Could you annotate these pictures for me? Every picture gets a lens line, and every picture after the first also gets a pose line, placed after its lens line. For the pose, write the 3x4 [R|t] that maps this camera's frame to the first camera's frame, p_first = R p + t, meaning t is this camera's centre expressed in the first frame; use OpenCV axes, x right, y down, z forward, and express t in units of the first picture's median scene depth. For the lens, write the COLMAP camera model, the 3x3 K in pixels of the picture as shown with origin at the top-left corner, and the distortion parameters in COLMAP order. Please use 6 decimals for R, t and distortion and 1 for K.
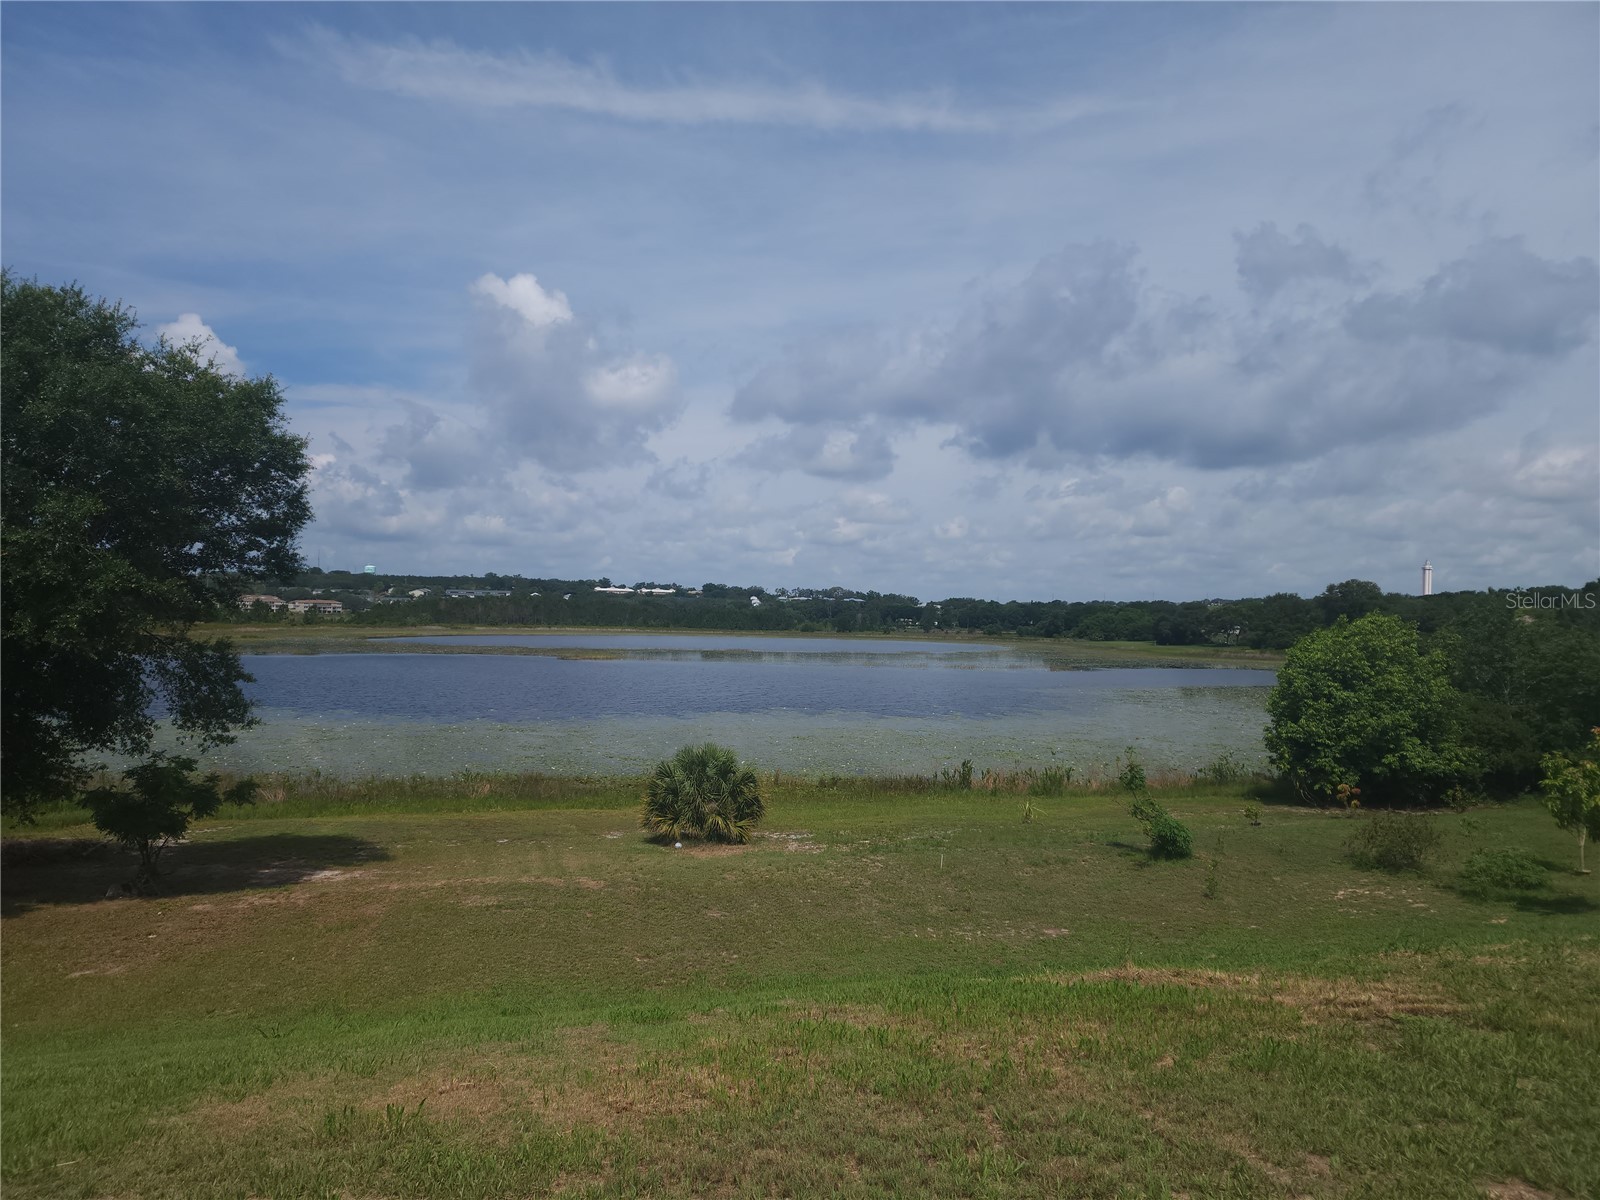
lens RADIAL K [[1055.0, 0, 782.7], [0, 1055.0, 590.1], [0, 0, 1]] dist [0.076931, -0.067746]
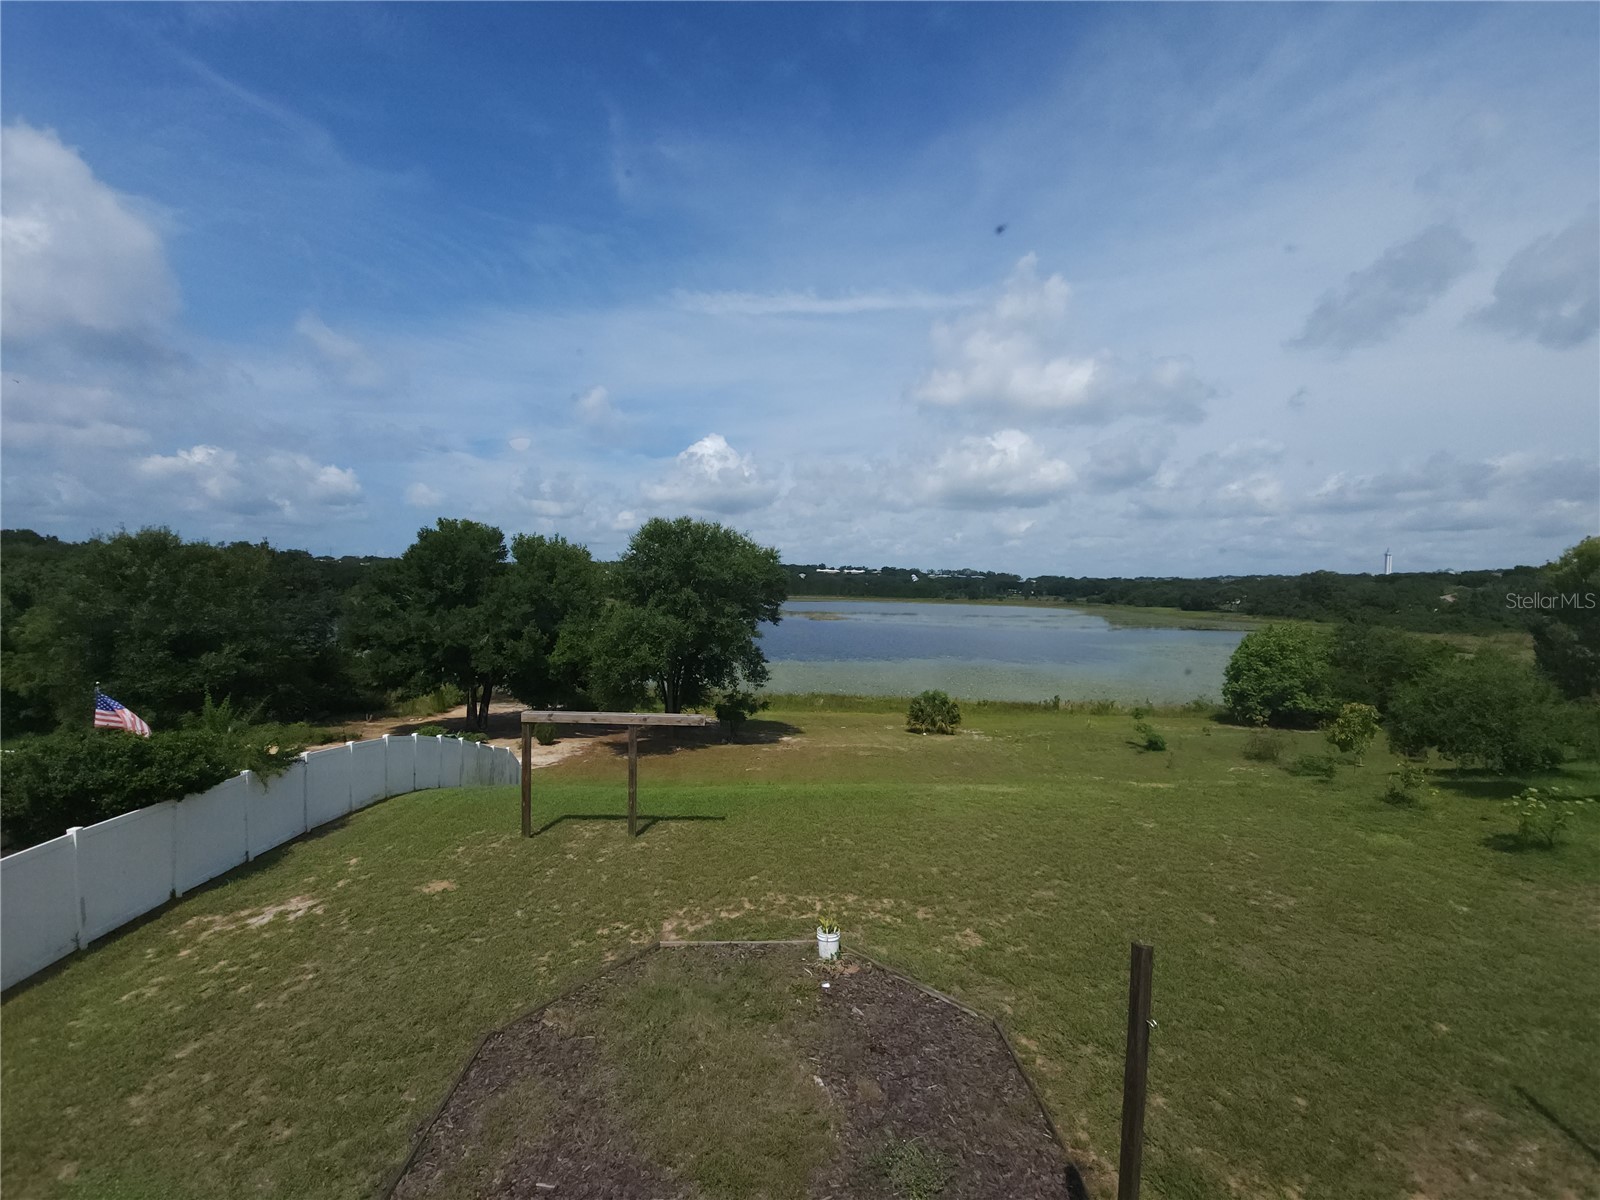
lens RADIAL K [[656.1, 0, 799.5], [0, 656.1, 589.0], [0, 0, 1]] dist [0.004820, -0.002602]
pose [[0.981111, 0.004397, -0.193394, -0.066858], [0.001986, 0.999460, 0.032797, -0.086283], [0.193434, -0.032561, 0.980573, -0.312454]]
